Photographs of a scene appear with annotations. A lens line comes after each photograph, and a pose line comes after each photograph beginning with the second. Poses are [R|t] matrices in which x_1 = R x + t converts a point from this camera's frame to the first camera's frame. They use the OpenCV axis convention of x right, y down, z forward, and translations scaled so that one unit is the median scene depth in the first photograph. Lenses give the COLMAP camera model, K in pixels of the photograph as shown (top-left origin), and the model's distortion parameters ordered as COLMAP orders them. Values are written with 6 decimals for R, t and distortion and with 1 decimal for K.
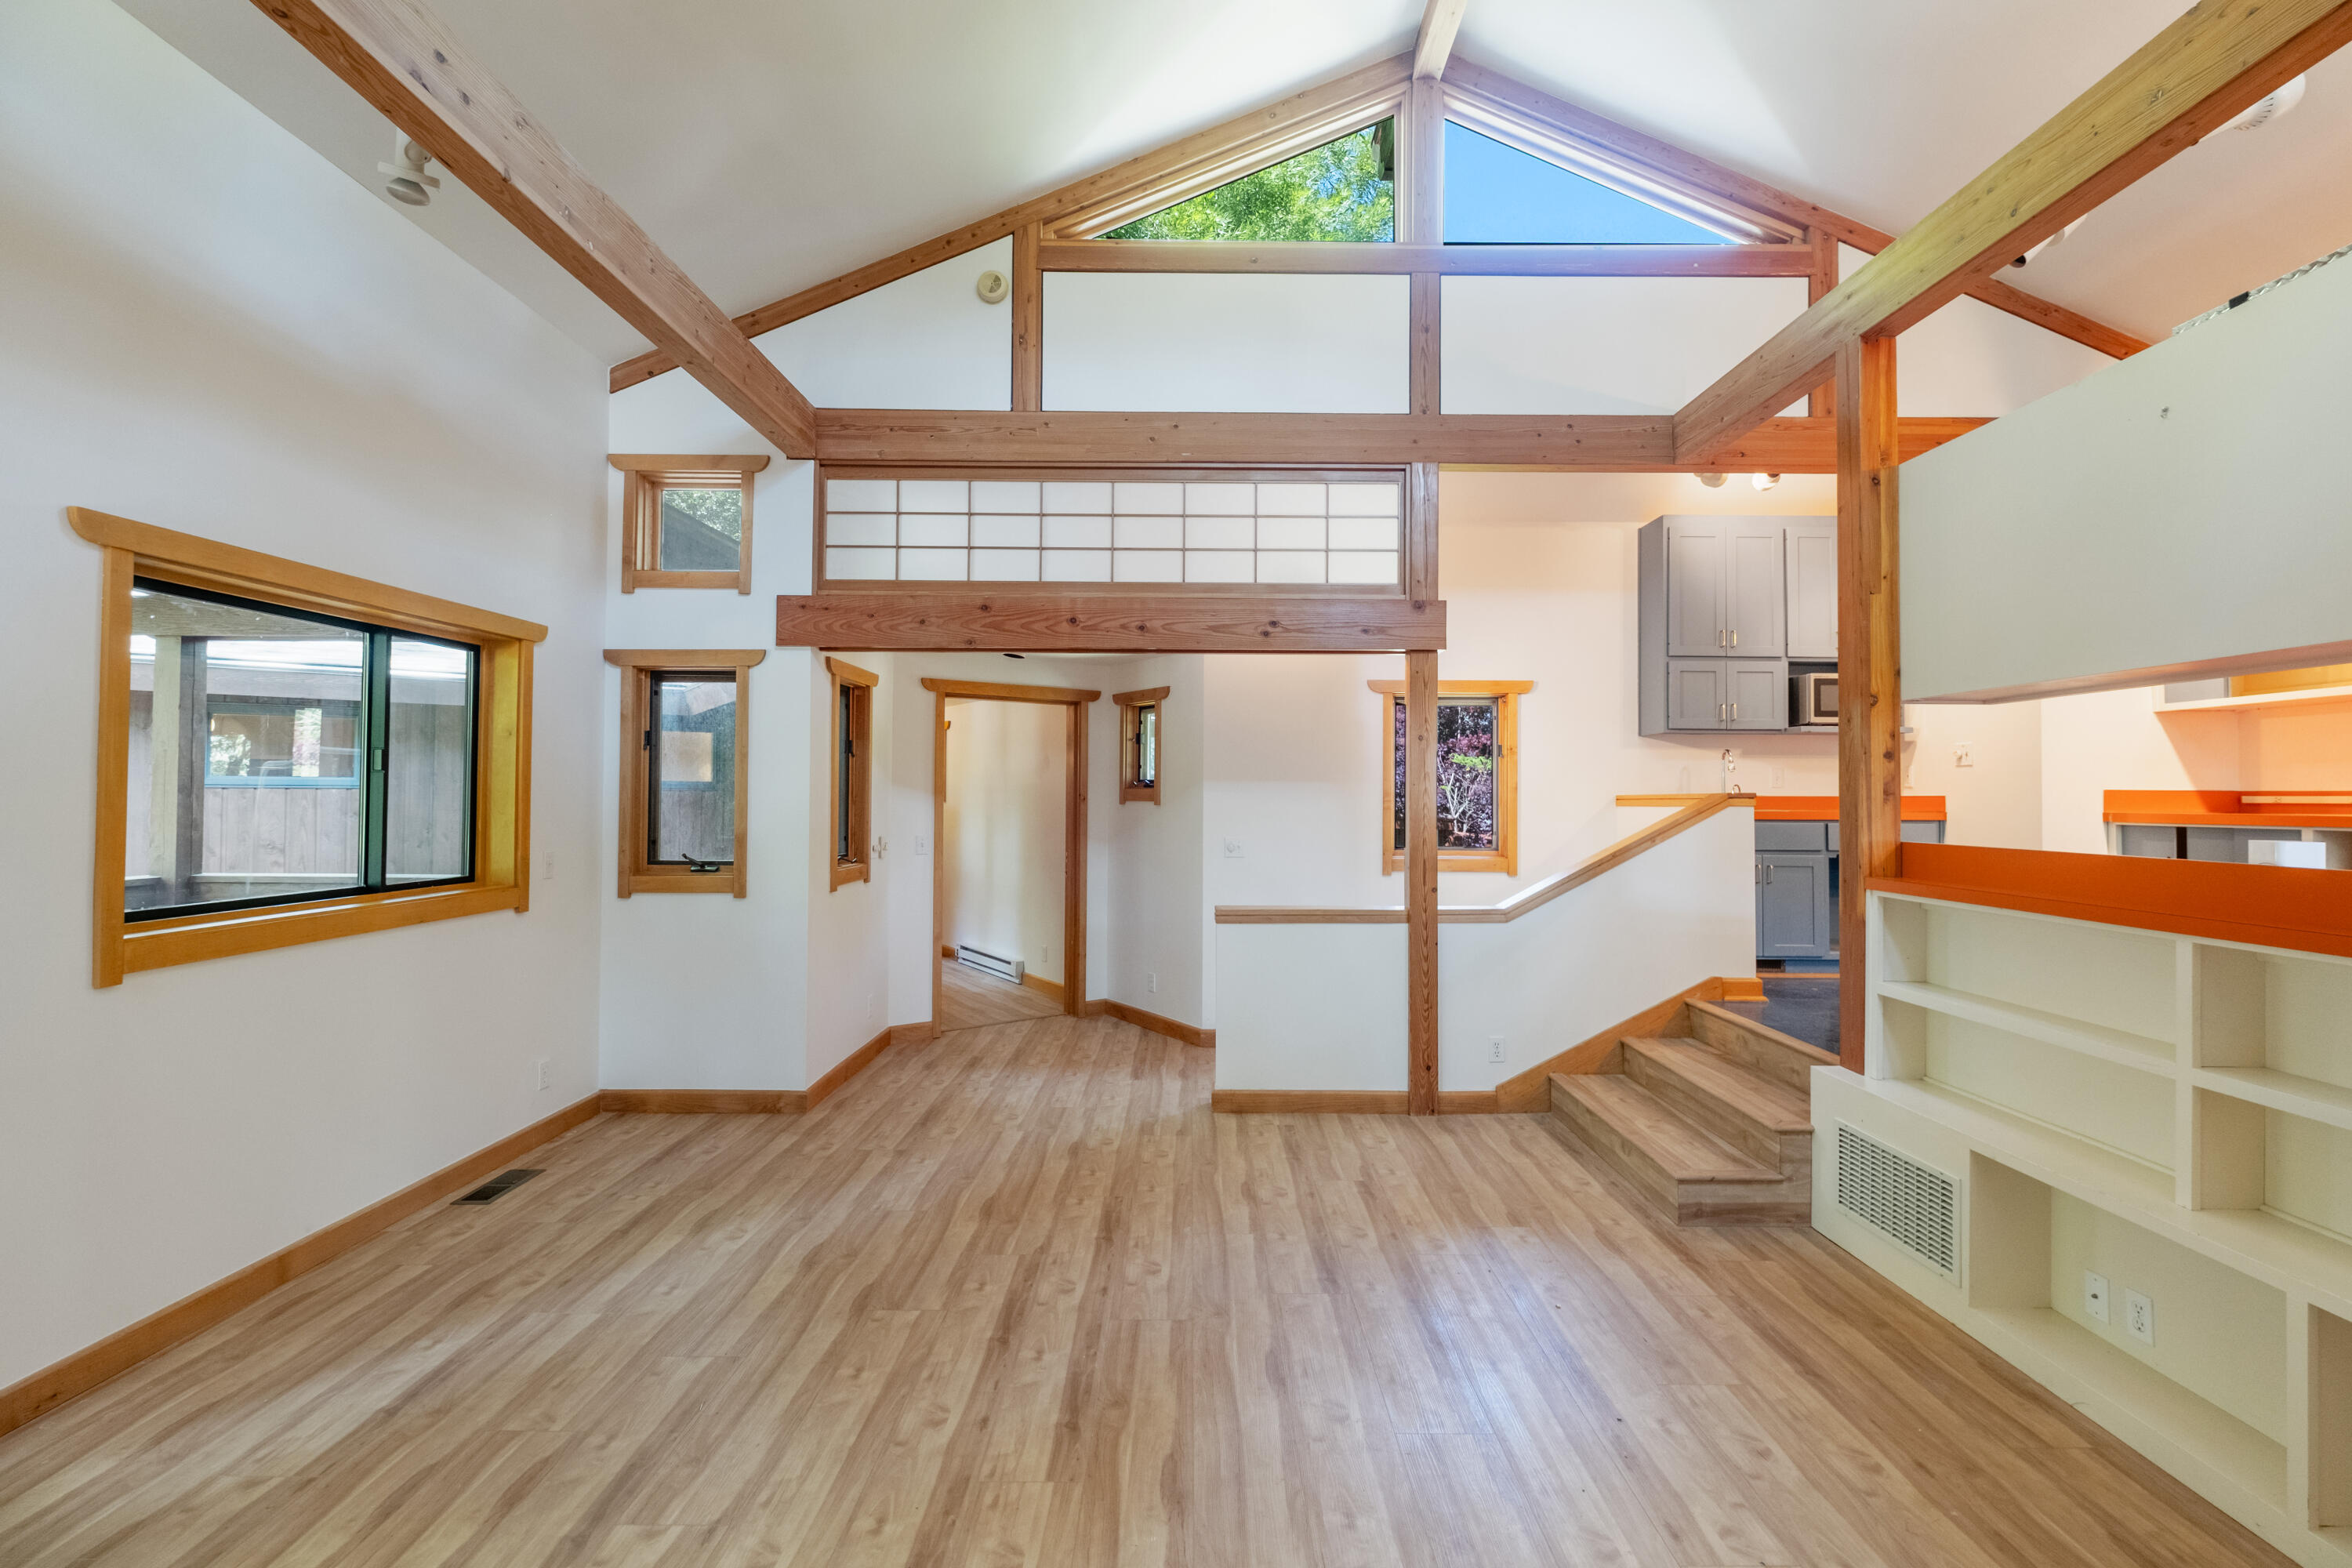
lens RADIAL K [[1023.8, 0, 1193.6], [0, 1023.8, 774.2], [0, 0, 1]] dist [0.000508, -0.004893]
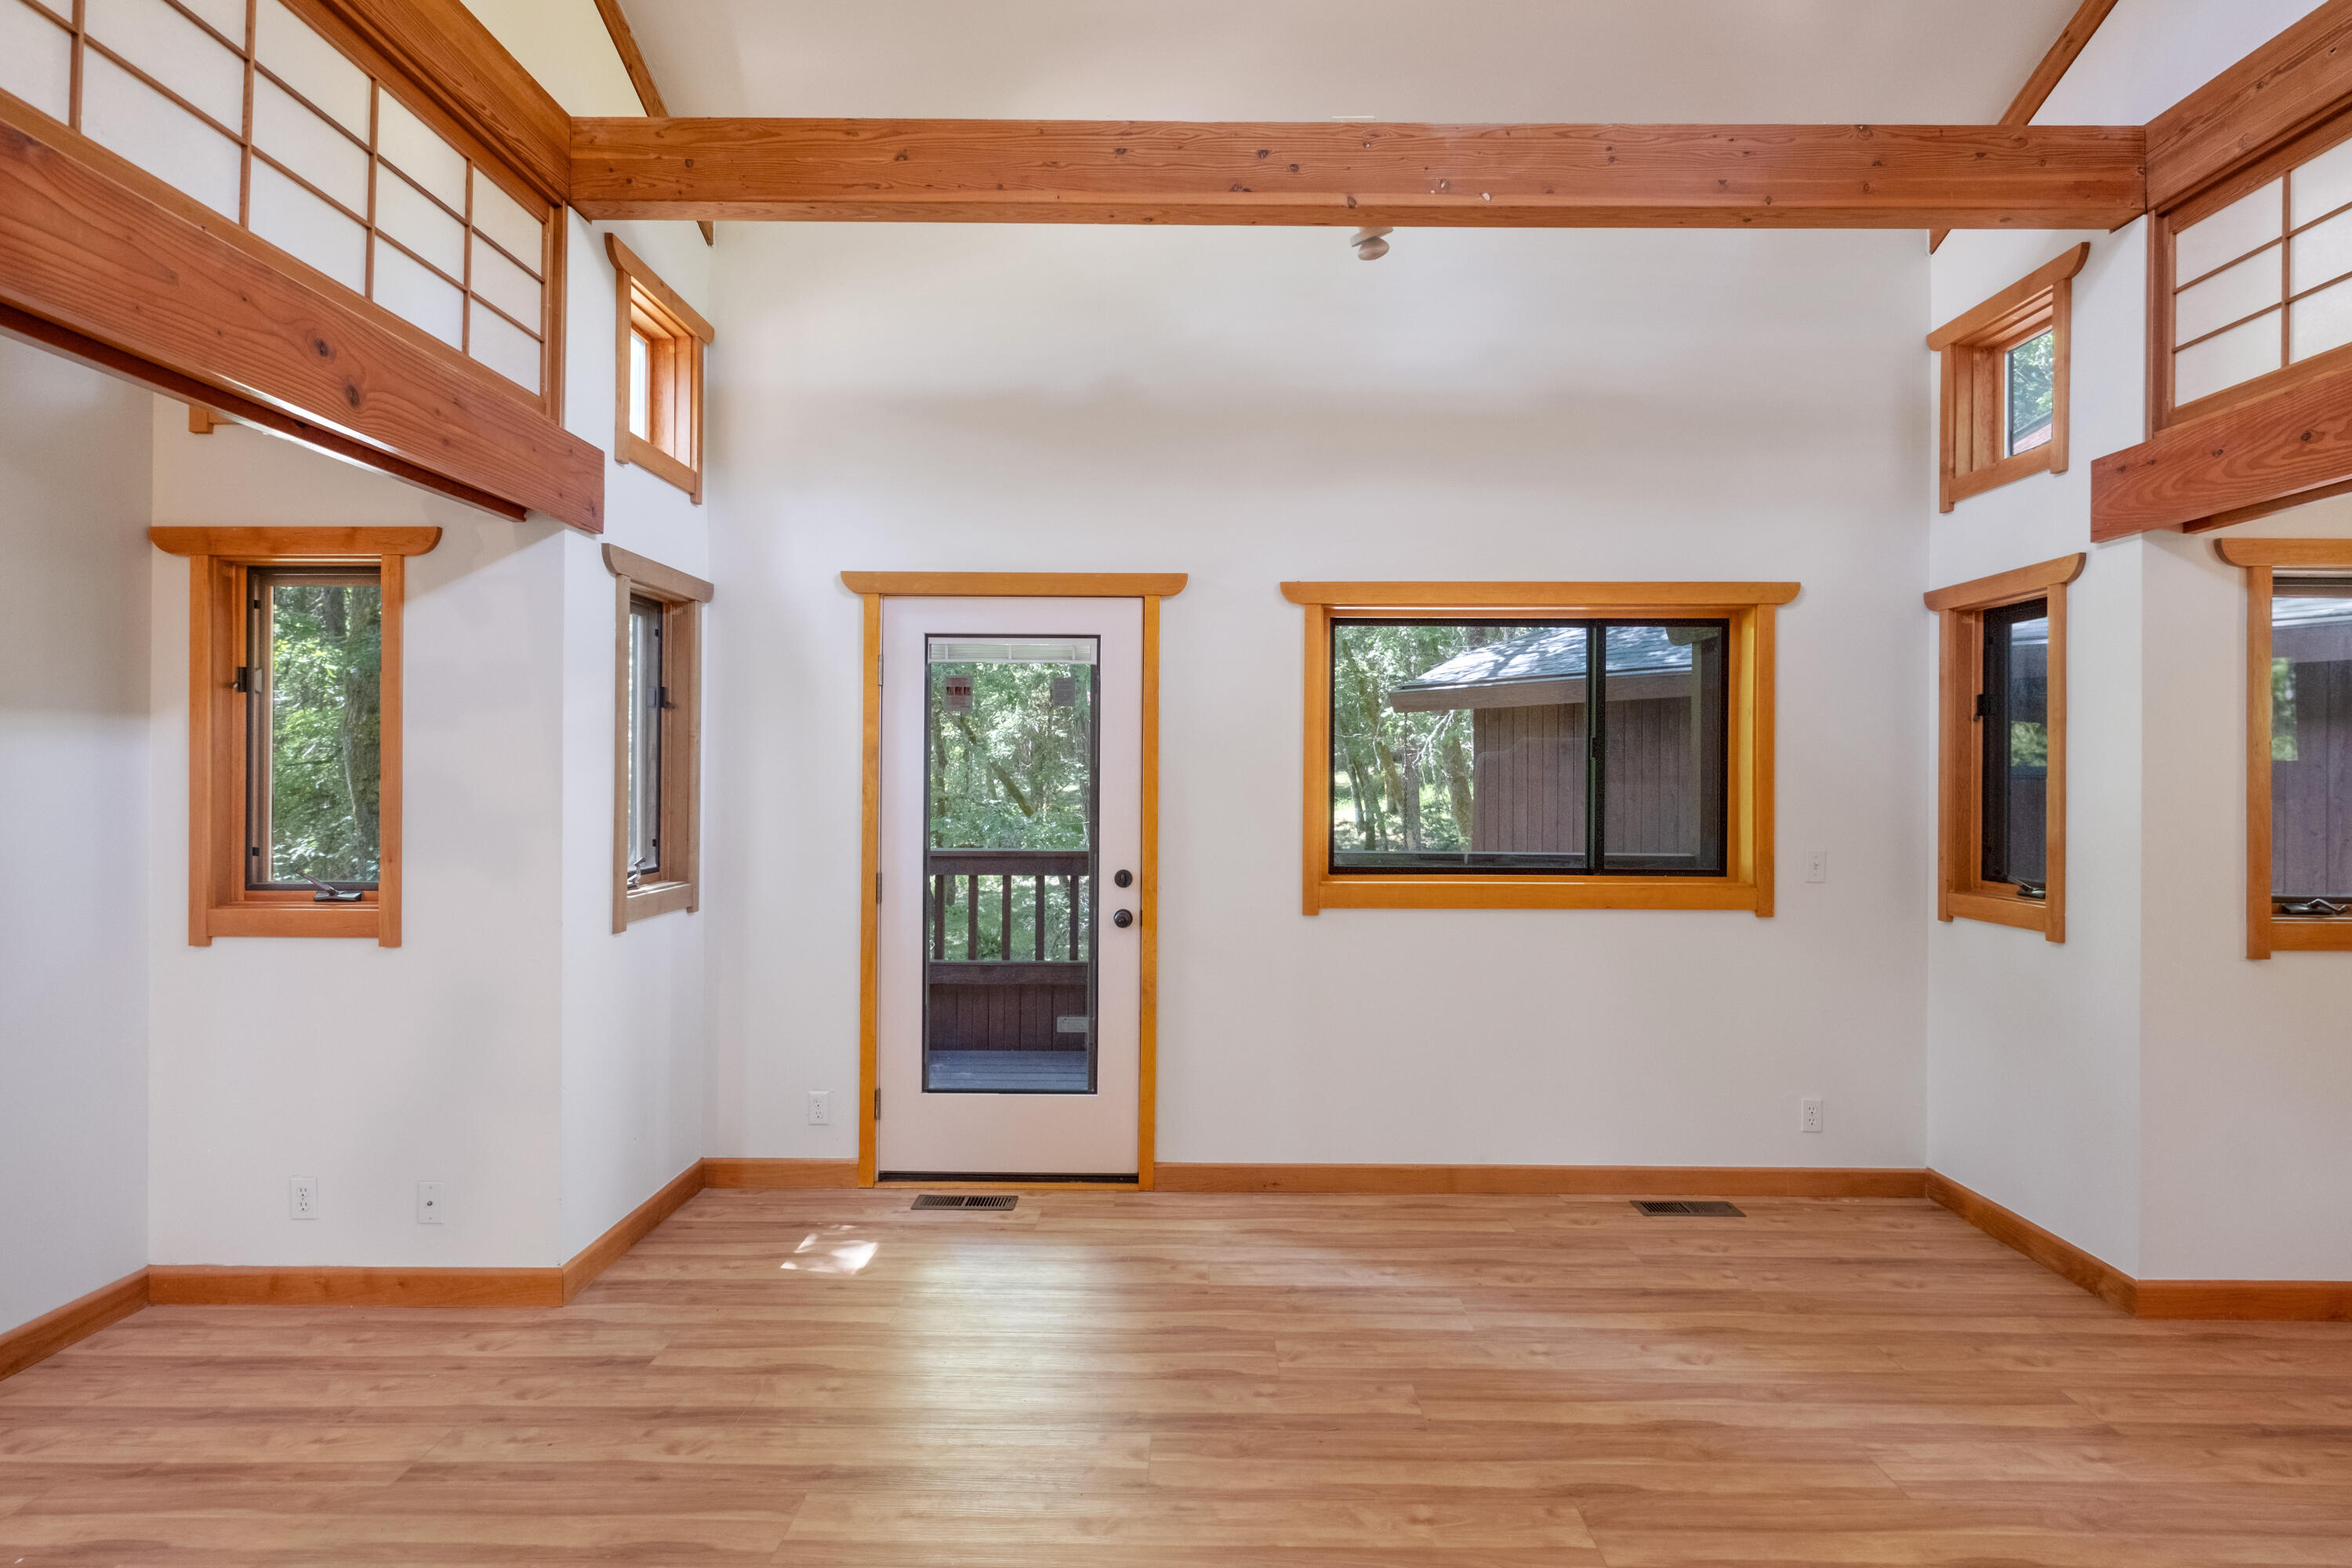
lens RADIAL K [[1189.1, 0, 1196.0], [0, 1189.1, 771.9], [0, 0, 1]] dist [0.000525, -0.000394]
pose [[-0.006460, -0.009937, -0.999930, 0.384696], [0.013734, 0.999855, -0.010025, 0.016280], [0.999885, -0.013798, -0.006322, 0.559077]]
